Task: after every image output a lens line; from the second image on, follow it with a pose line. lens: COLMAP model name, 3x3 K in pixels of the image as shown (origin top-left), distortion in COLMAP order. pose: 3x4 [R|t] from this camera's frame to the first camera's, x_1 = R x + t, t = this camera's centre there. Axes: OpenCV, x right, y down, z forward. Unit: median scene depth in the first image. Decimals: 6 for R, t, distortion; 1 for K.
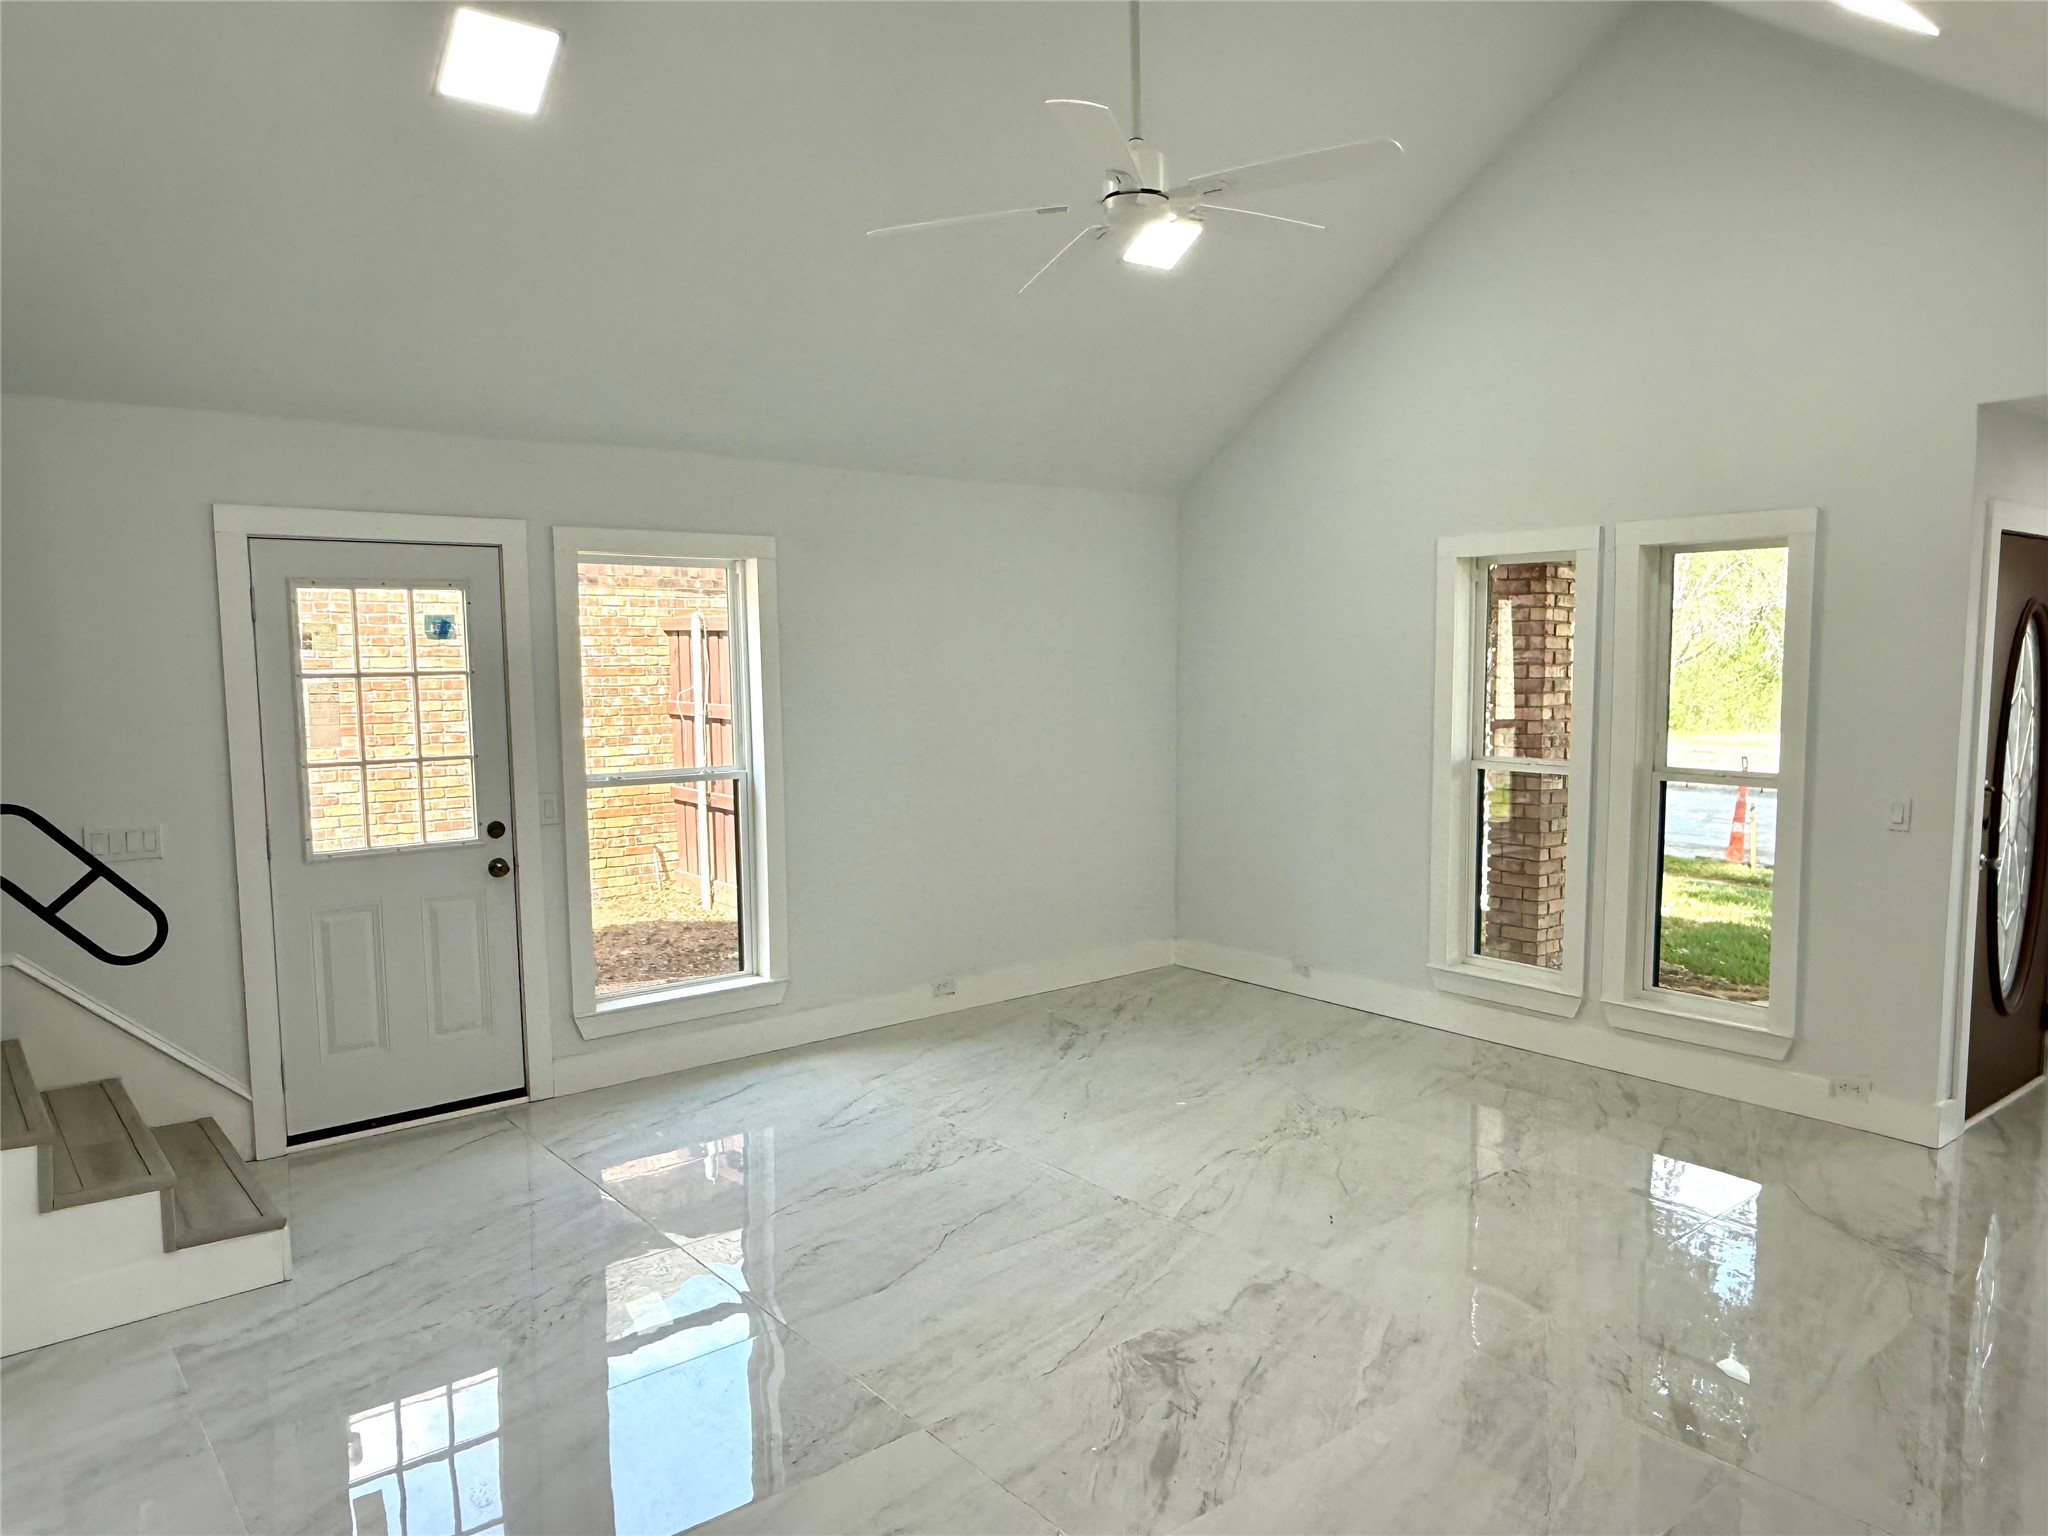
lens RADIAL K [[1388.3, 0, 1041.4], [0, 1388.3, 775.4], [0, 0, 1]] dist [-0.000066, 0.001061]
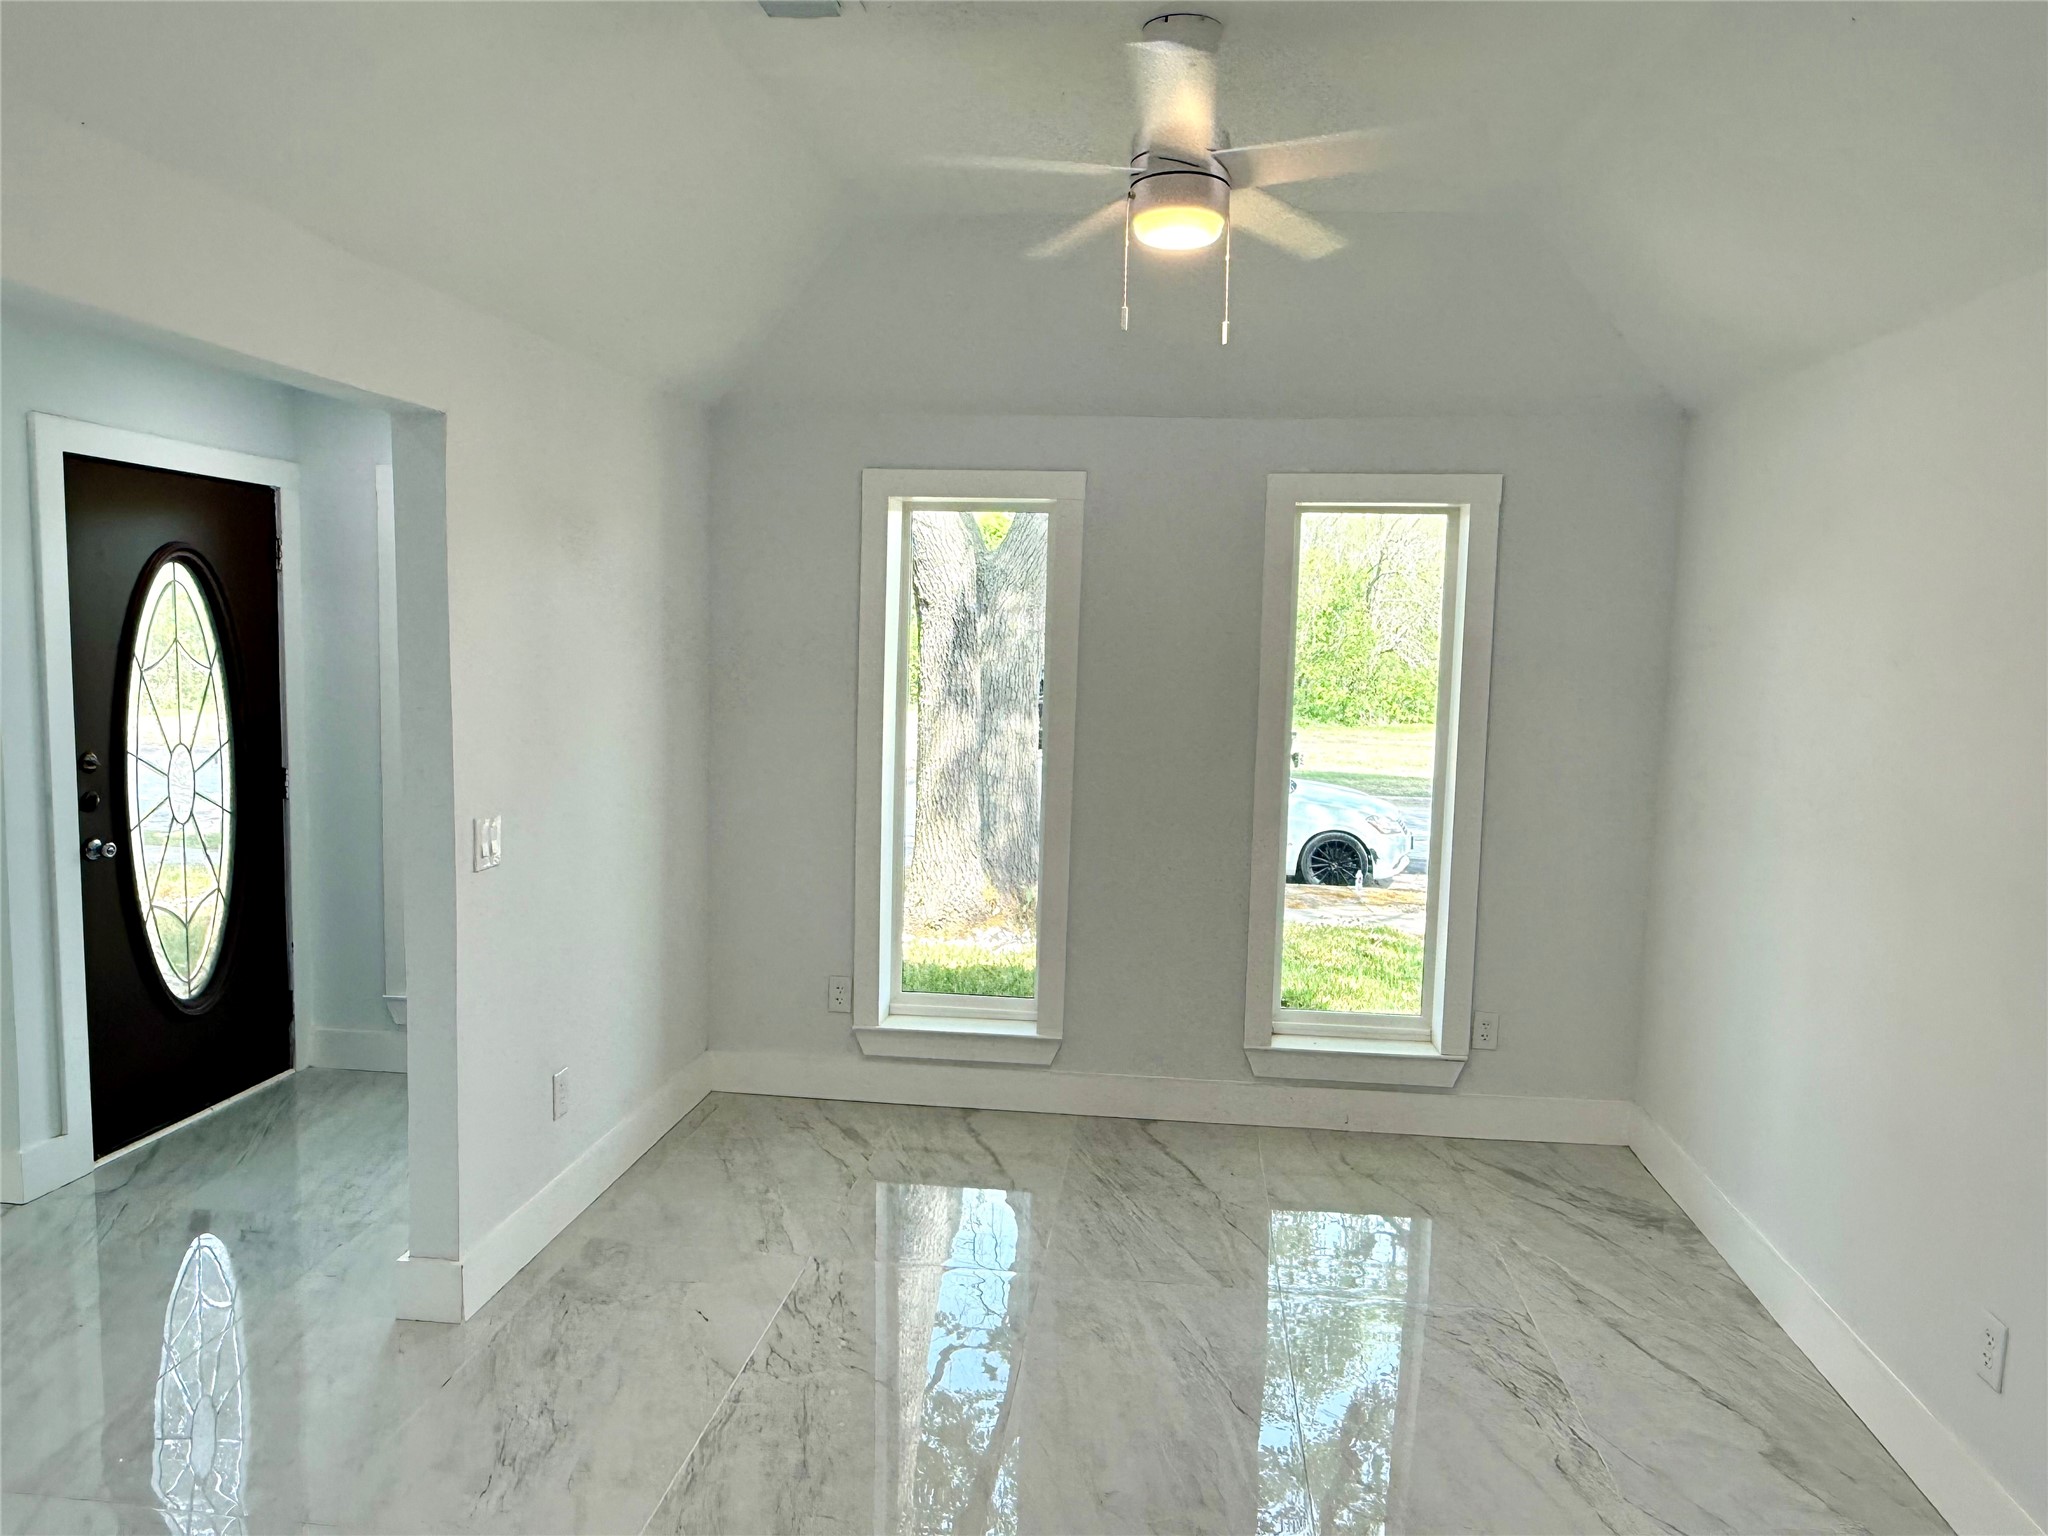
lens RADIAL K [[1385.7, 0, 1015.3], [0, 1385.7, 772.5], [0, 0, 1]] dist [-0.000577, 0.002348]
pose [[0.728038, -0.046860, 0.683934, 0.431486], [0.037757, 0.998888, 0.028247, 0.011548], [-0.684496, 0.005259, 0.728997, -0.002618]]
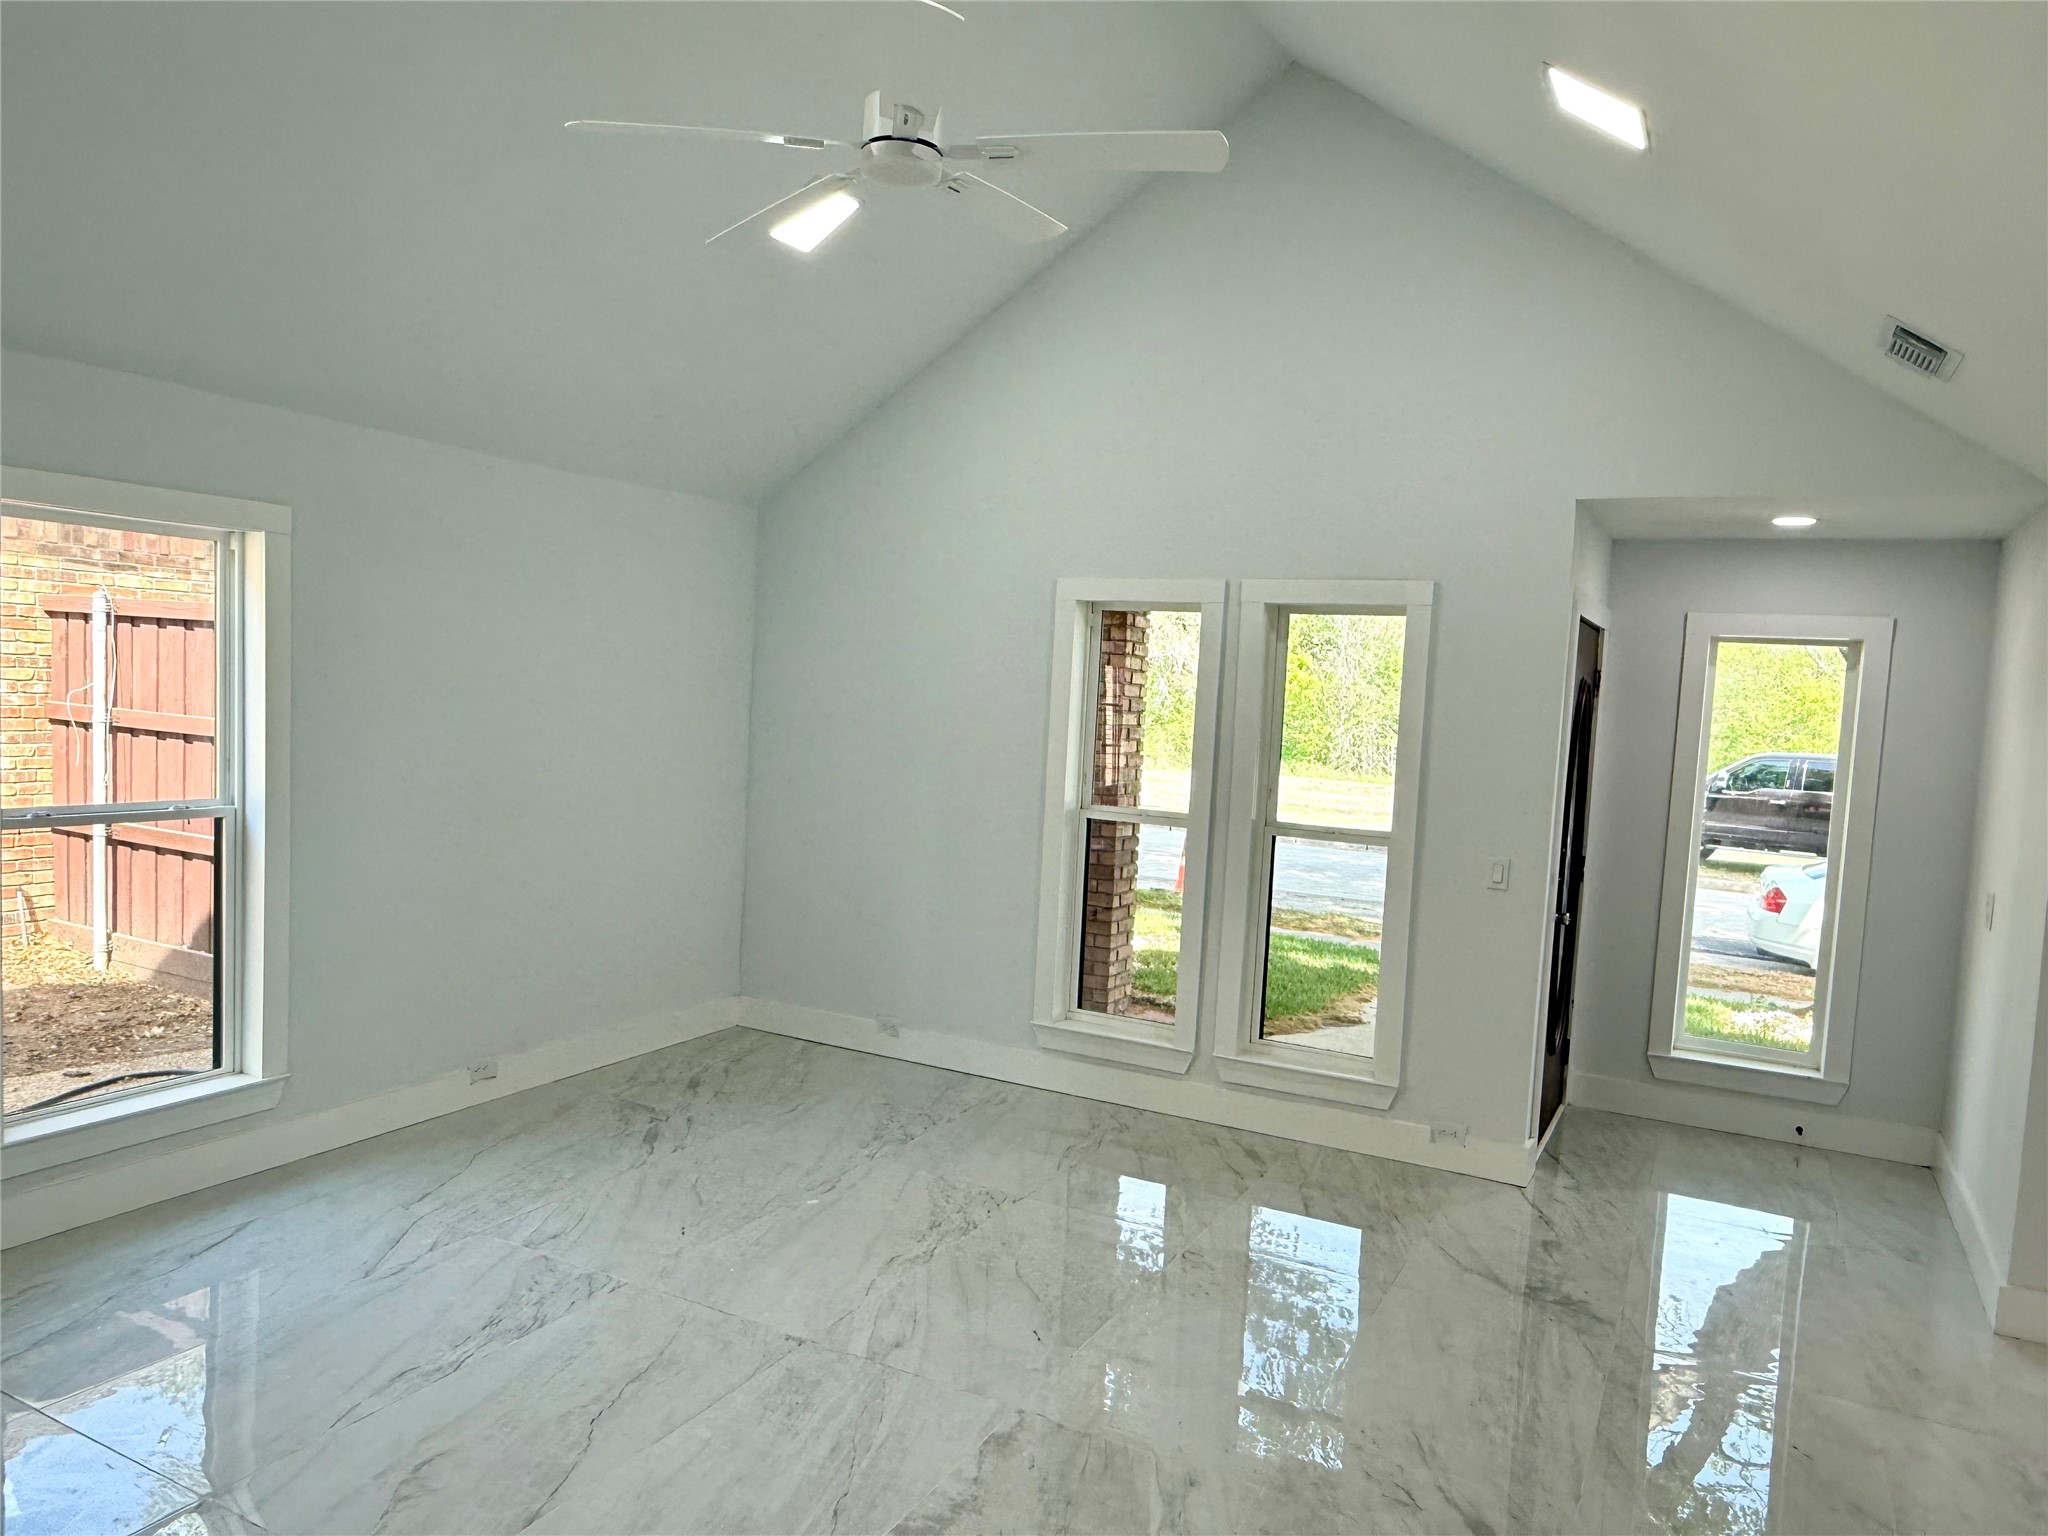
lens RADIAL K [[1385.7, 0, 1015.3], [0, 1385.7, 772.5], [0, 0, 1]] dist [-0.000577, 0.002348]
pose [[0.923104, 0.029011, 0.383455, -0.113583], [-0.022209, 0.999508, -0.022155, -0.015256], [-0.383909, 0.011935, 0.923294, 0.133006]]
